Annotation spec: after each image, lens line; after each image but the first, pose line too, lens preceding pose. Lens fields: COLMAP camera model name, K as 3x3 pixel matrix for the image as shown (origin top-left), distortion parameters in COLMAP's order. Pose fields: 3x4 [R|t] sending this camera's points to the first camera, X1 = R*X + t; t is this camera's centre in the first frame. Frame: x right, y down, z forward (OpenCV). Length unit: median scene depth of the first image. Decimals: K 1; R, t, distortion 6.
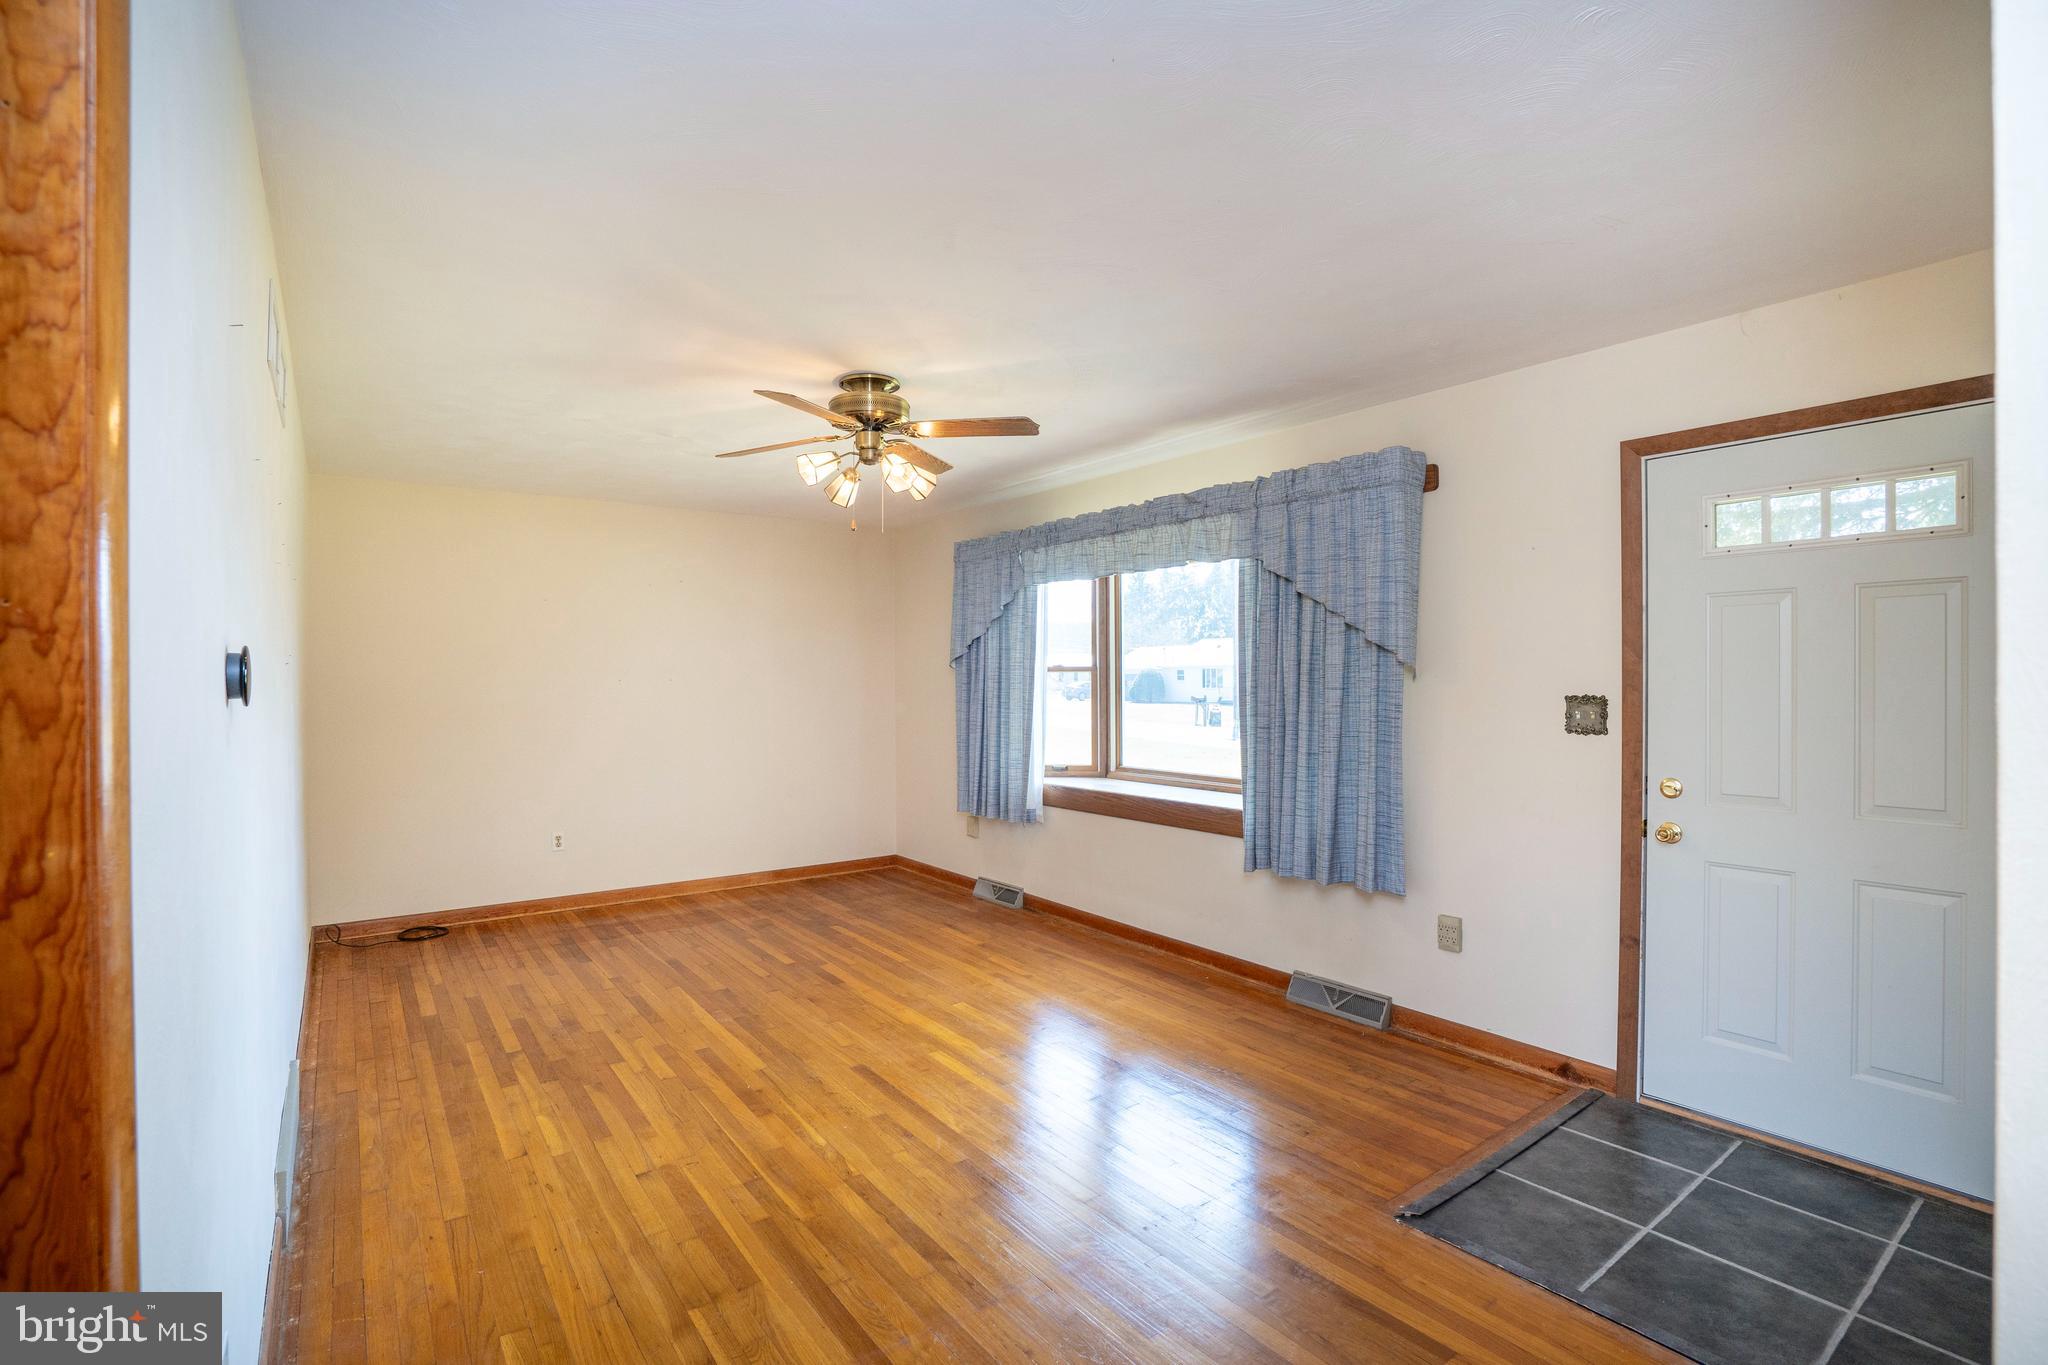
lens RADIAL K [[943.3, 0, 1022.0], [0, 943.3, 685.0], [0, 0, 1]] dist [-0.042260, 0.005820]
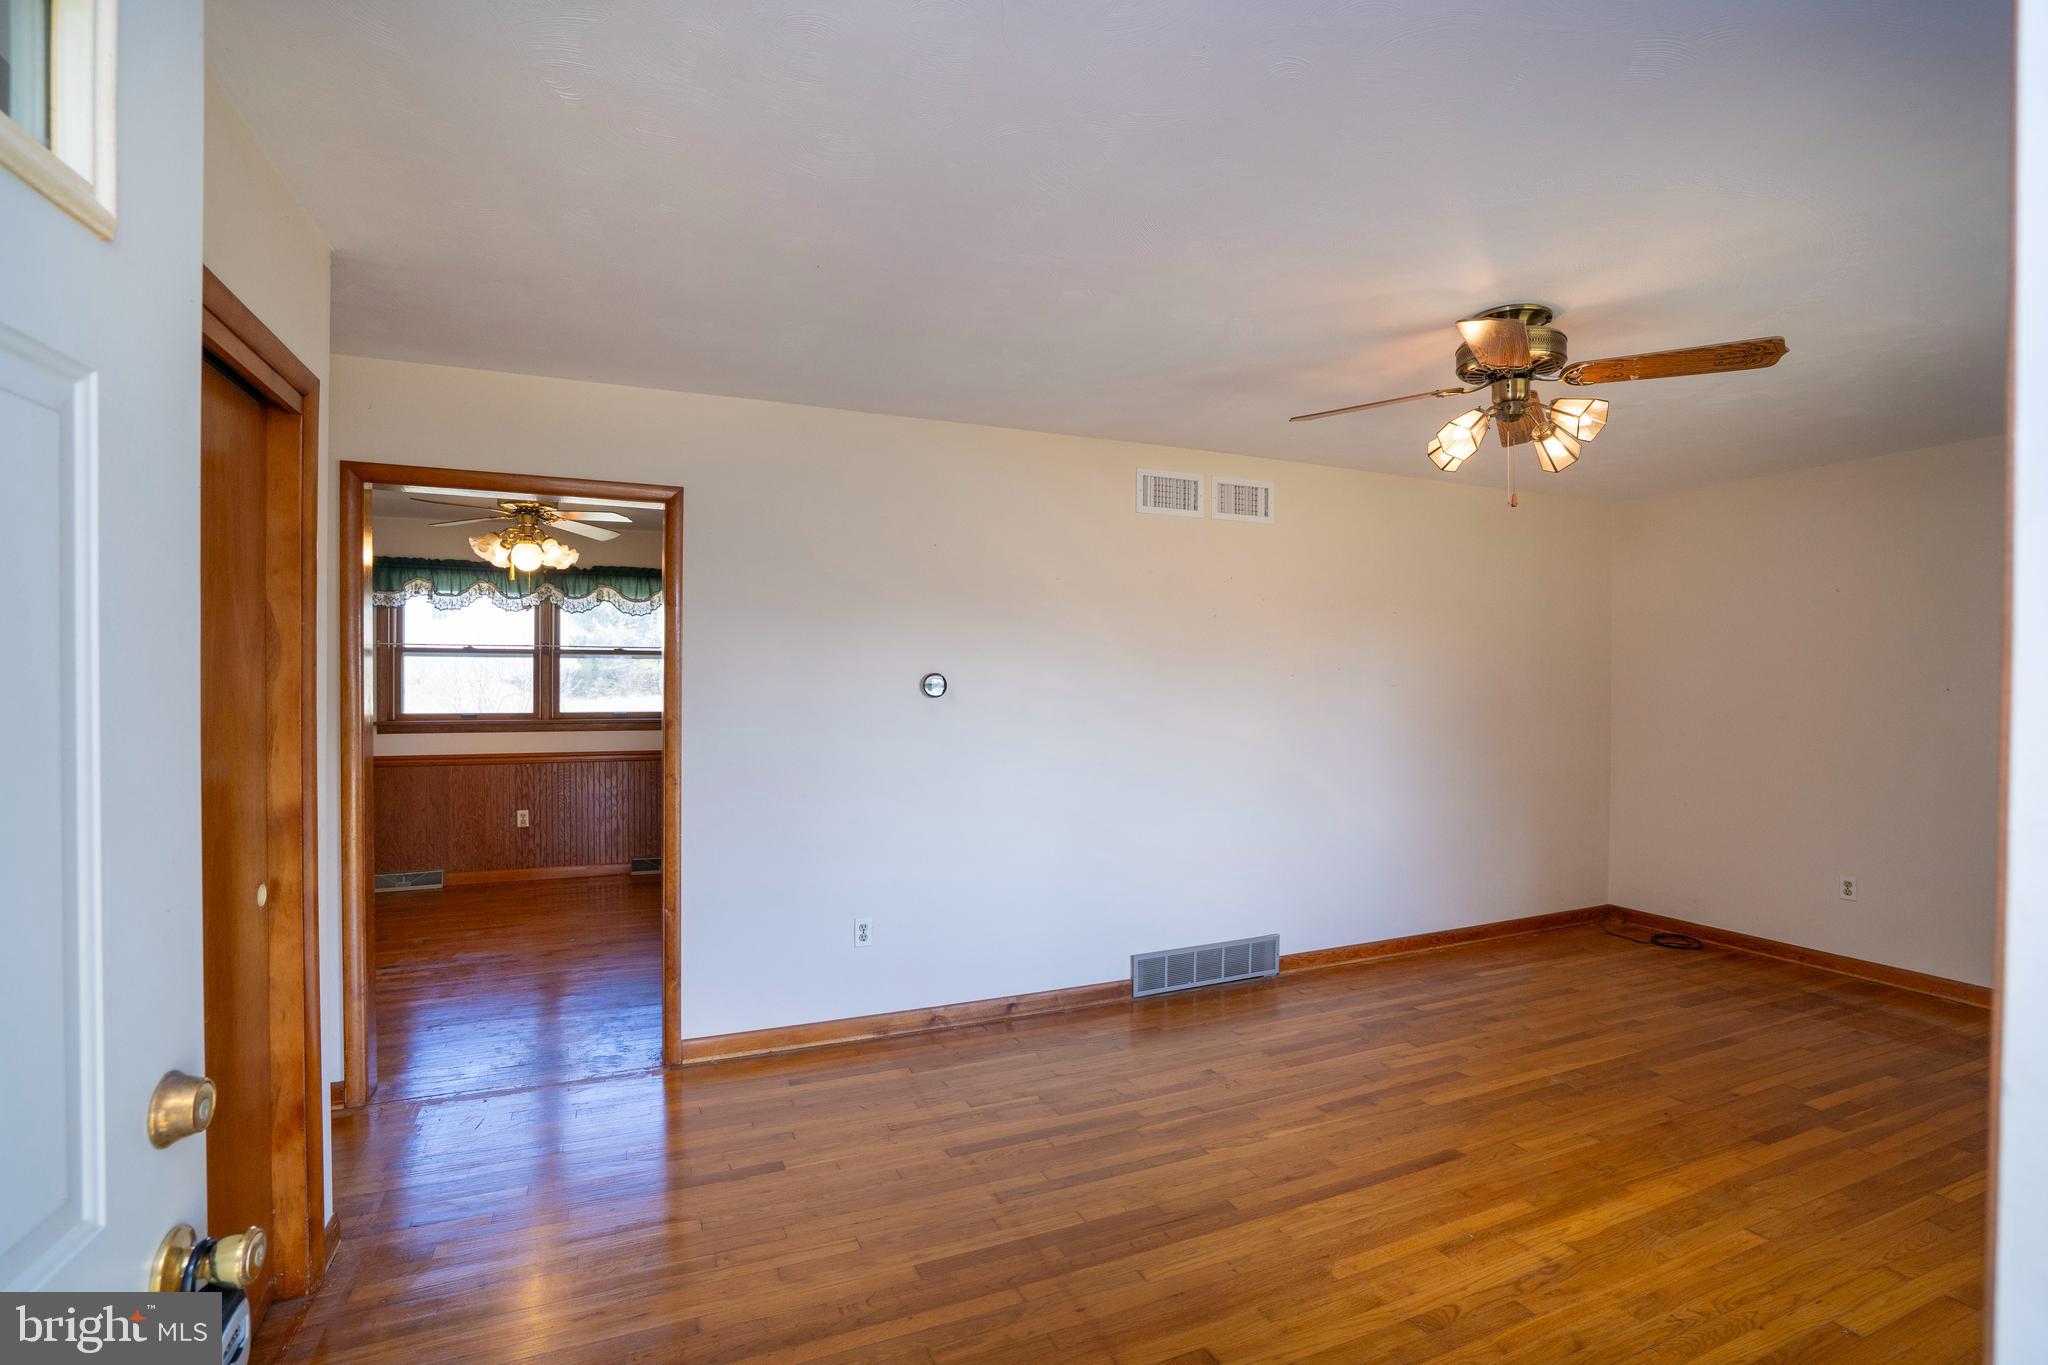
lens RADIAL K [[943.3, 0, 1027.9], [0, 943.3, 687.5], [0, 0, 1]] dist [-0.042260, 0.005820]
pose [[-0.211366, 0.010754, -0.977348, 0.598215], [-0.007564, 0.999892, 0.012637, -0.015419], [0.977378, 0.010064, -0.211261, 0.663997]]
